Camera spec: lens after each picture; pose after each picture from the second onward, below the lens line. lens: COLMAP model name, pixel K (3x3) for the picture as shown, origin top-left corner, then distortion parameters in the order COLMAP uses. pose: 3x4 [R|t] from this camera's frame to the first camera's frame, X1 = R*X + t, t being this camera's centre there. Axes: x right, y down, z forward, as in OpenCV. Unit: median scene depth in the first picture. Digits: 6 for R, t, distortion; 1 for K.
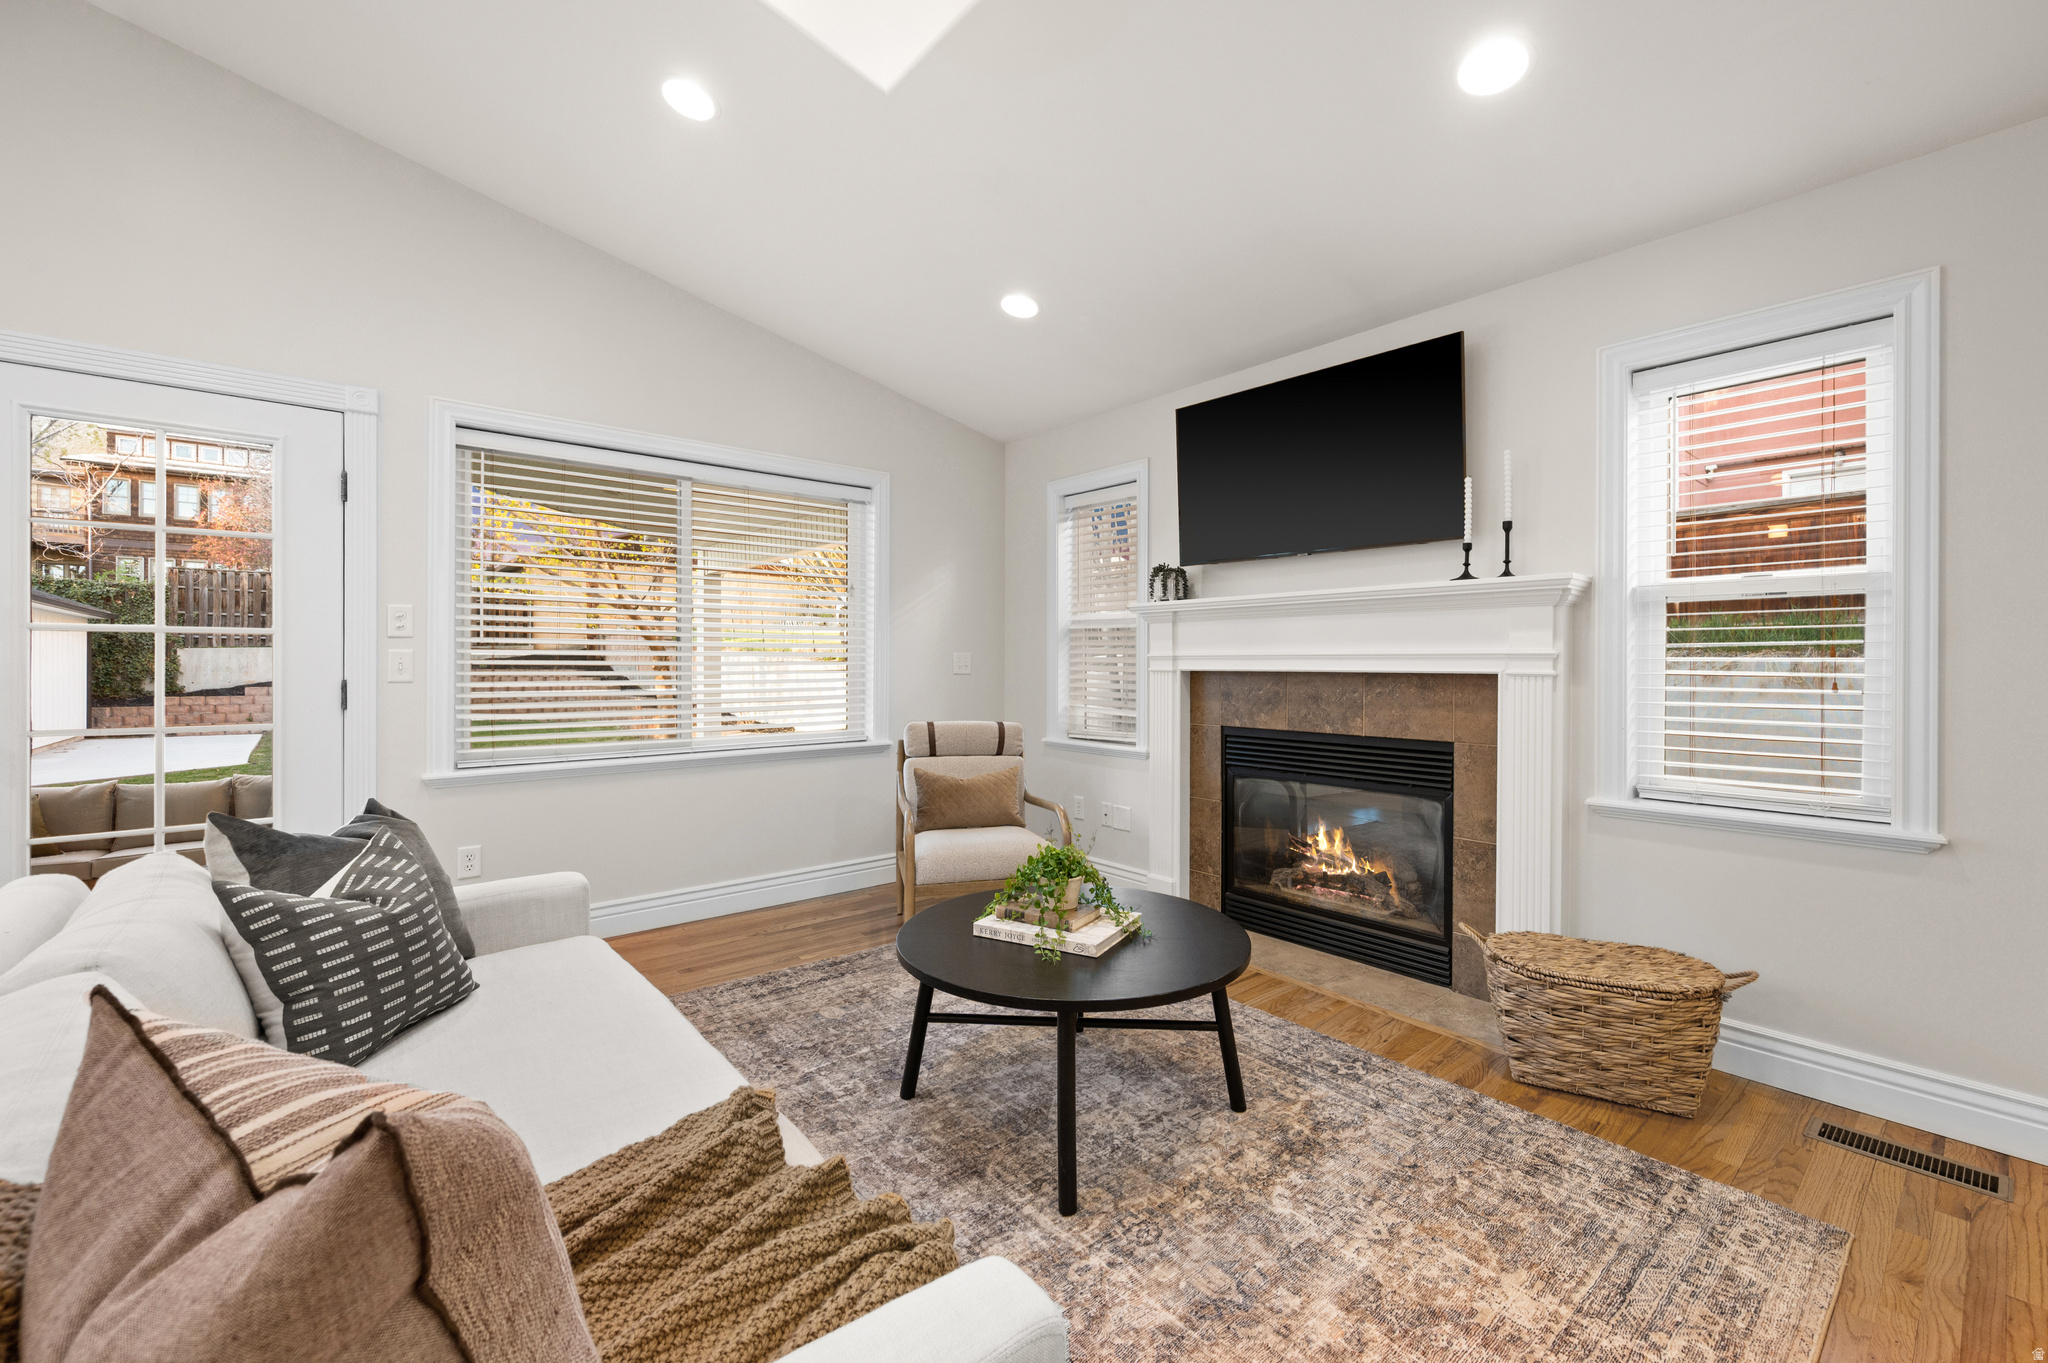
lens RADIAL K [[820.7, 0, 1041.5], [0, 820.7, 670.0], [0, 0, 1]] dist [-0.005501, 0.001832]
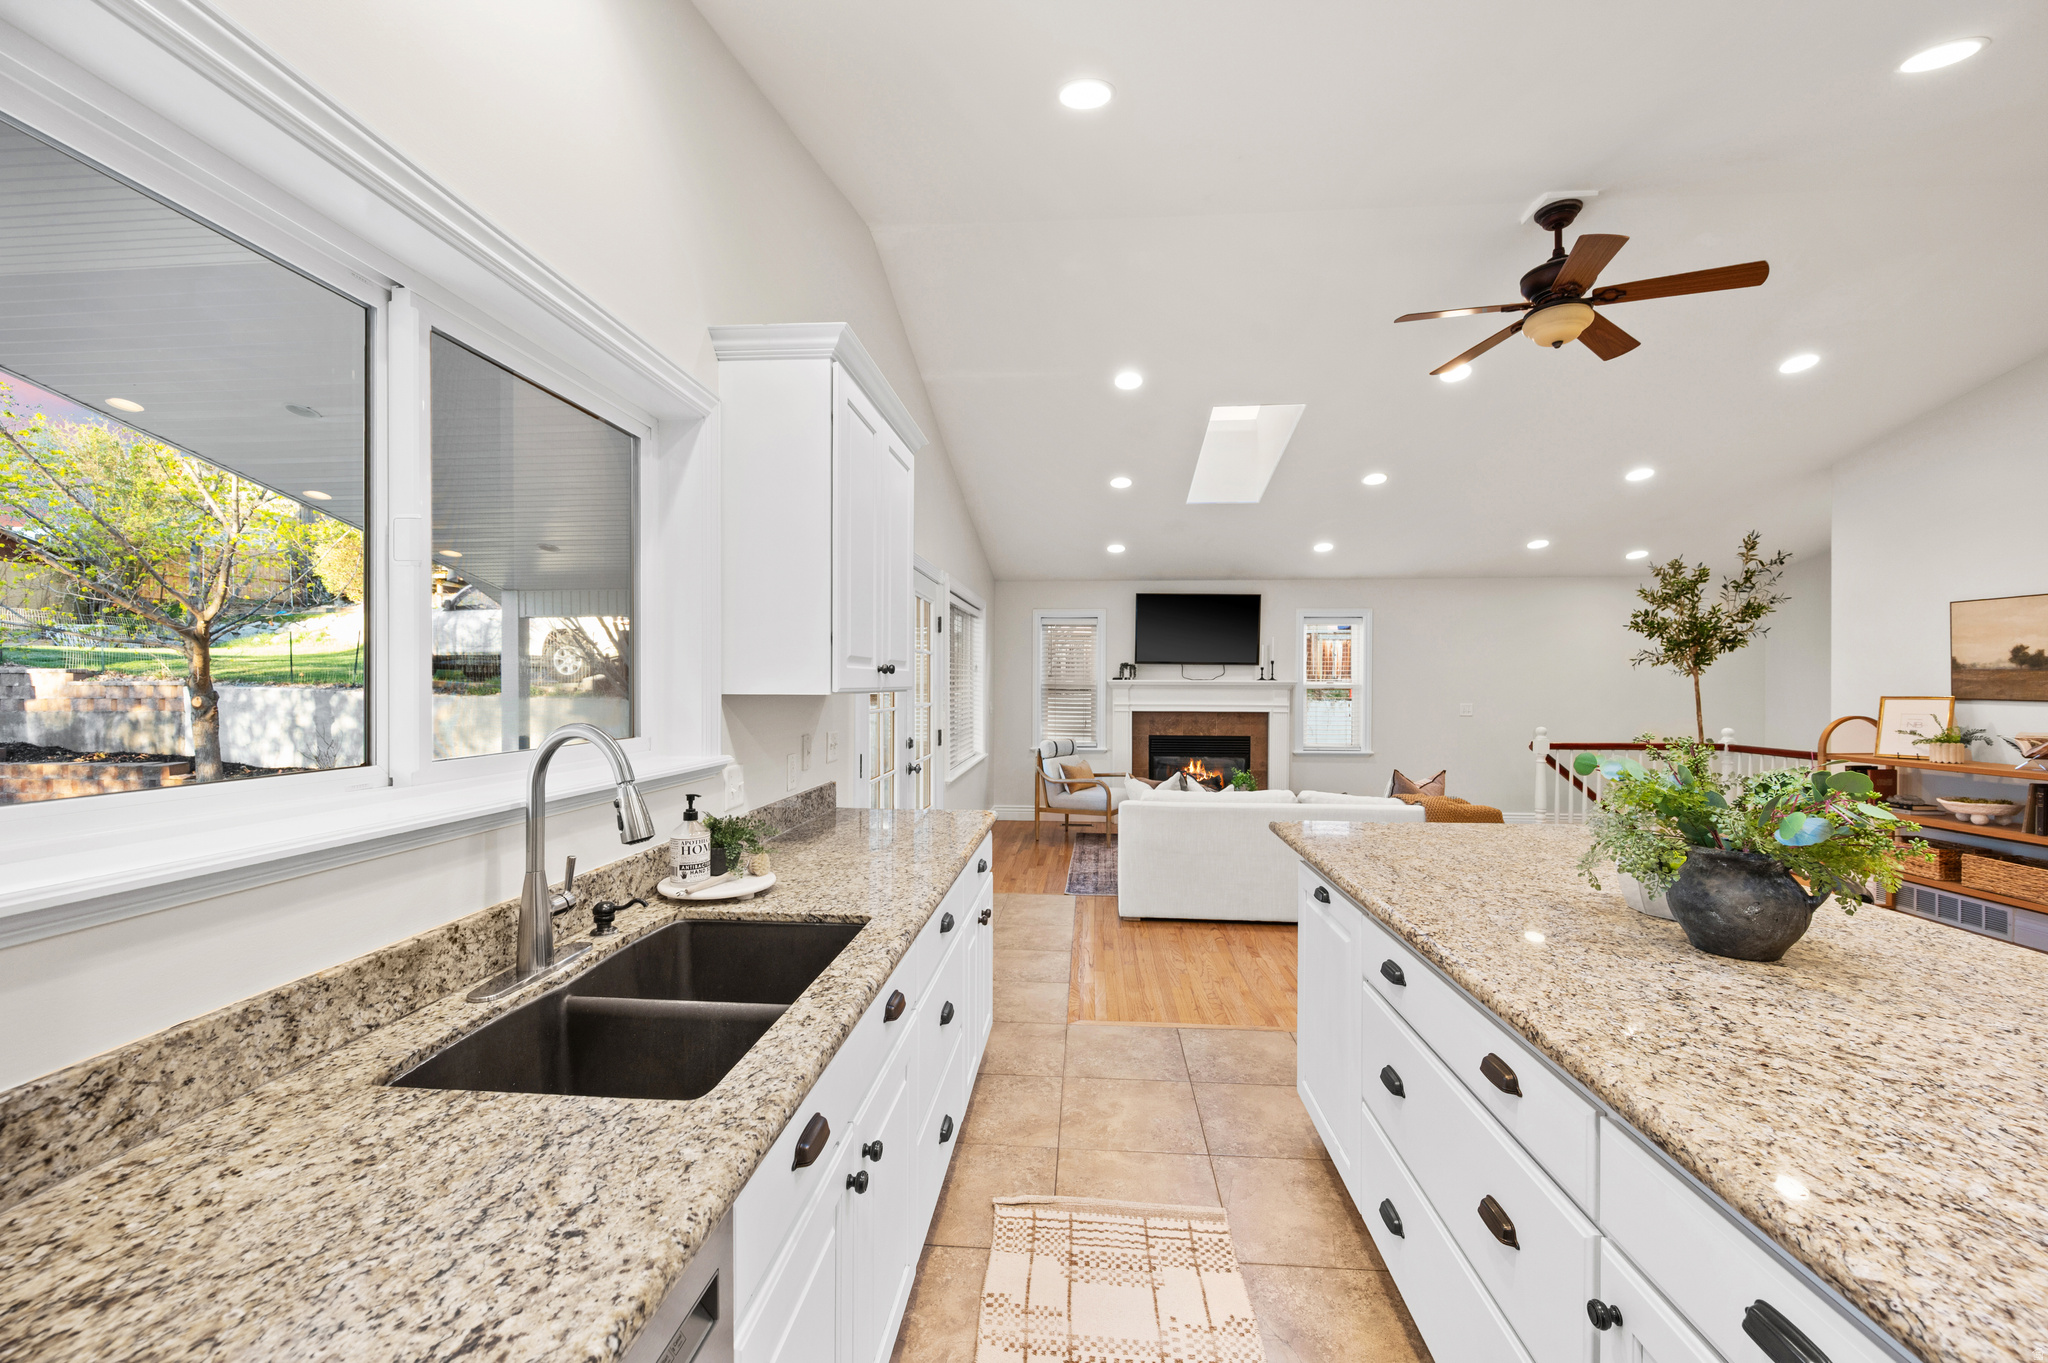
lens RADIAL K [[820.7, 0, 1026.1], [0, 820.7, 684.7], [0, 0, 1]] dist [-0.005501, 0.001832]
pose [[0.709722, -0.001177, 0.704481, -2.071197], [0.002950, 0.999995, -0.001301, -0.089375], [-0.704476, 0.003001, 0.709722, -0.456812]]
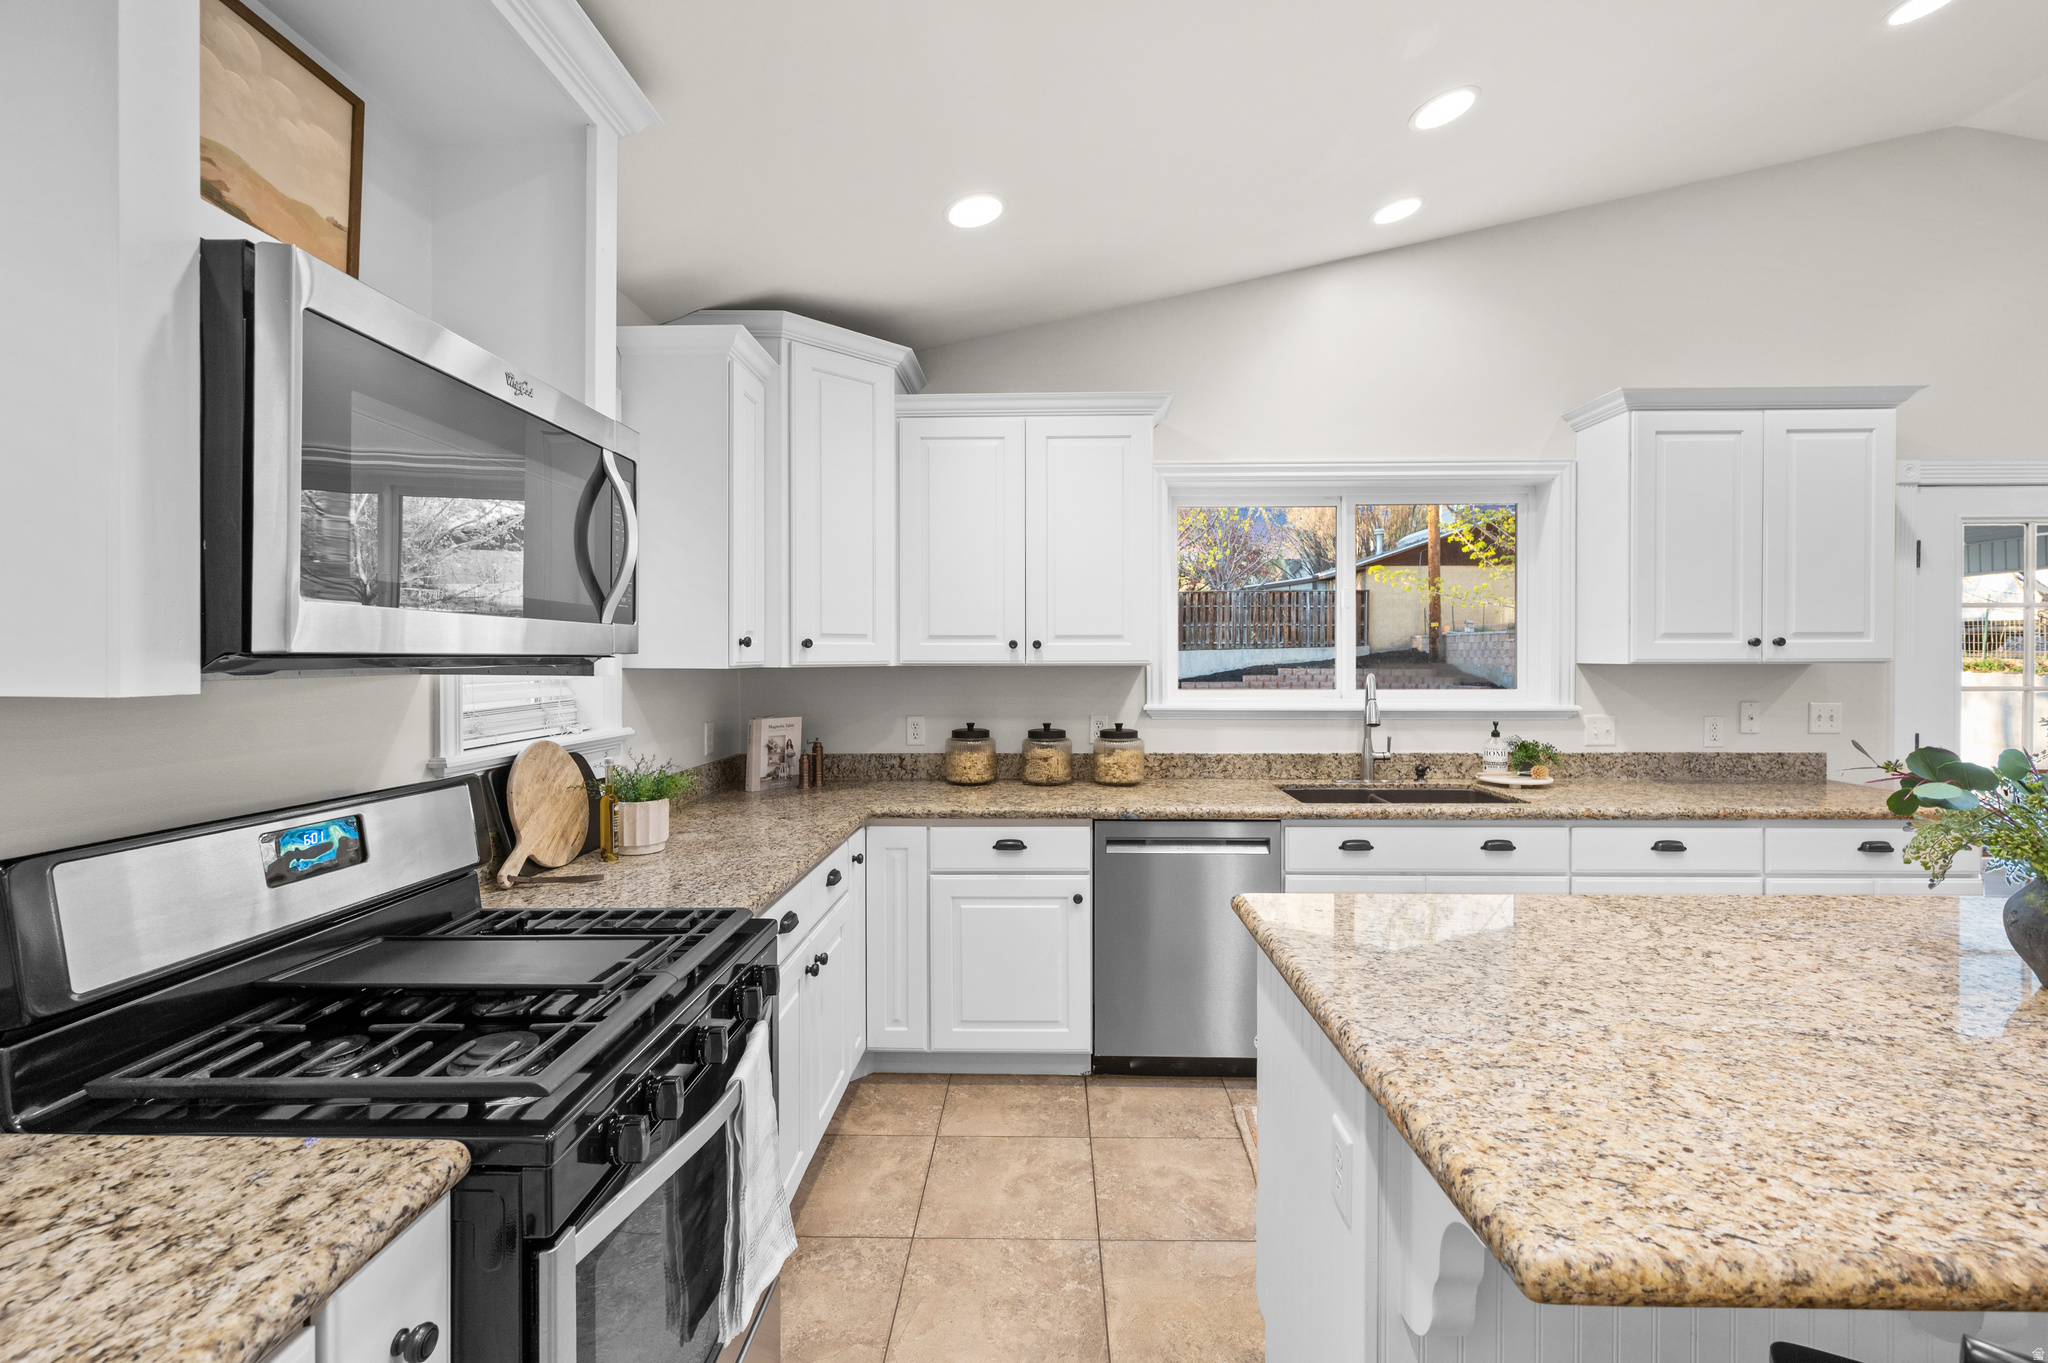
lens RADIAL K [[874.2, 0, 1034.4], [0, 874.2, 666.8], [0, 0, 1]] dist [0.007836, 0.000239]
pose [[0.744649, 0.004507, -0.667441, -1.477092], [-0.000208, 0.999979, 0.006520, -0.084394], [0.667456, -0.004716, 0.744634, -1.093893]]
